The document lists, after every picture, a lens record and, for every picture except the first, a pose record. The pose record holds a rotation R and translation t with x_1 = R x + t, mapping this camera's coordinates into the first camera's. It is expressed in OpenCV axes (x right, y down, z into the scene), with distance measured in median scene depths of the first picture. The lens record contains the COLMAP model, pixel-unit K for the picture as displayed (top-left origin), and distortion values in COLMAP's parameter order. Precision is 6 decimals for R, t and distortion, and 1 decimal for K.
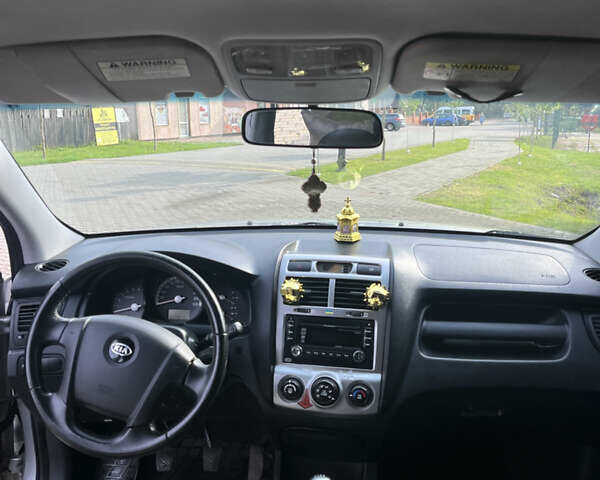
lens RADIAL K [[614.1, 0, 304.3], [0, 614.1, 241.0], [0, 0, 1]] dist [0.040476, 0.000000]
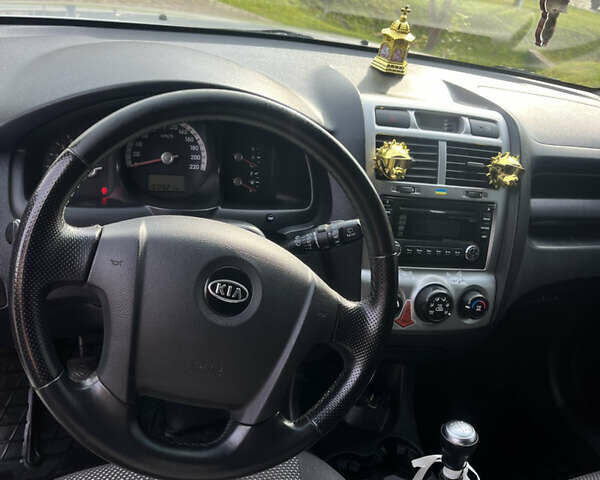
lens RADIAL K [[614.1, 0, 296.6], [0, 614.1, 243.1], [0, 0, 1]] dist [0.040476, 0.000000]
pose [[0.895503, -0.051015, 0.442122, -0.404907], [-0.095221, 0.948443, 0.302305, -0.021391], [-0.434750, -0.312814, 0.844476, 0.473018]]
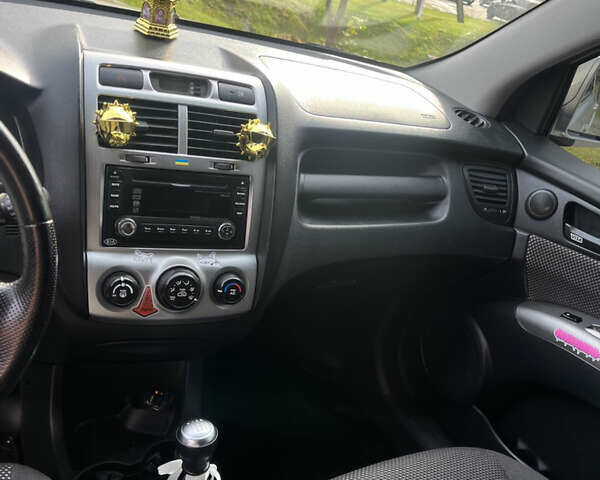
lens RADIAL K [[614.1, 0, 295.5], [0, 614.1, 244.6], [0, 0, 1]] dist [0.040476, 0.000000]
pose [[0.834346, -0.066624, 0.547200, -0.201856], [-0.109361, 0.952932, 0.282773, 0.009243], [-0.540284, -0.295773, 0.787789, 0.435723]]
